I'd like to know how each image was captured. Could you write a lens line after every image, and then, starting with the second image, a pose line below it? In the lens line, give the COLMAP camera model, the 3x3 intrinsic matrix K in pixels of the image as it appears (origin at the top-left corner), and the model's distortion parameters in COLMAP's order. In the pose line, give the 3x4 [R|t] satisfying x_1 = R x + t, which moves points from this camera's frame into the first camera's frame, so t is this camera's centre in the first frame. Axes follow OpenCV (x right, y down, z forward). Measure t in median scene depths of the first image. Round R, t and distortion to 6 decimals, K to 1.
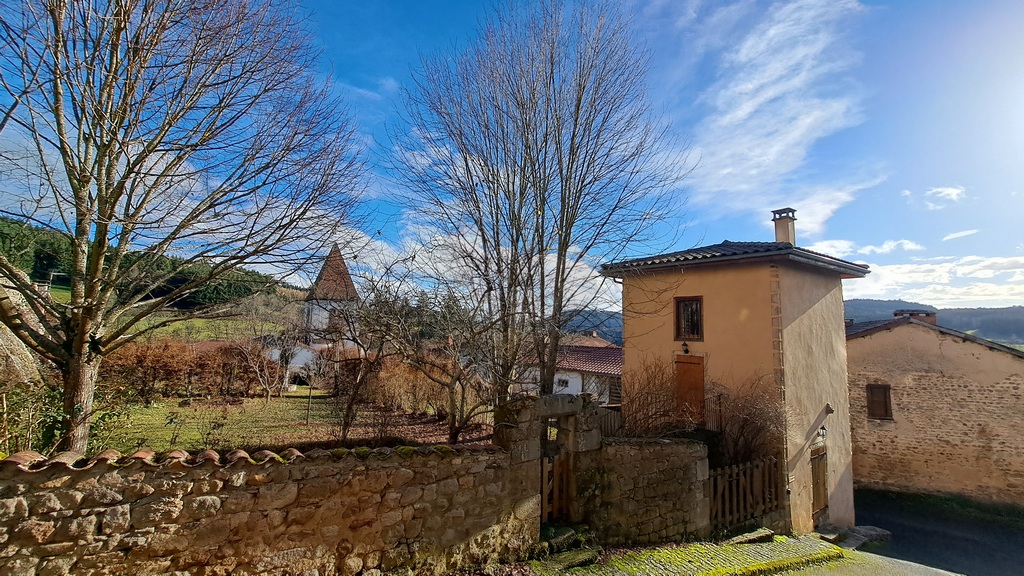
lens RADIAL K [[409.7, 0, 510.0], [0, 409.7, 291.6], [0, 0, 1]] dist [-0.016134, -0.000172]
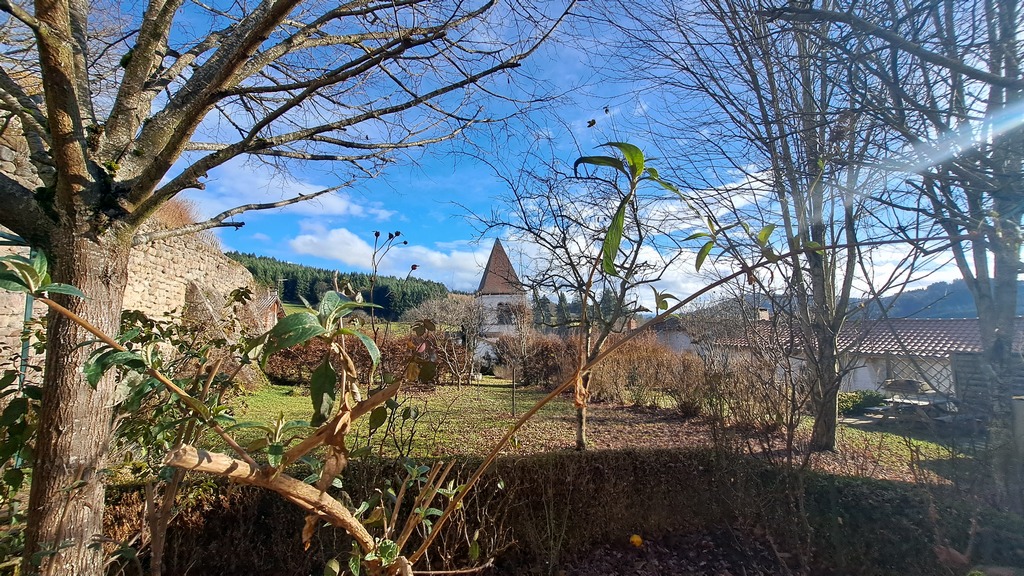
lens RADIAL K [[409.7, 0, 510.0], [0, 409.7, 291.6], [0, 0, 1]] dist [-0.016134, -0.000172]
pose [[0.926701, -0.079413, -0.367312, -0.158895], [0.081778, 0.996609, -0.009147, 0.079893], [0.366793, -0.021561, 0.930053, 0.233988]]
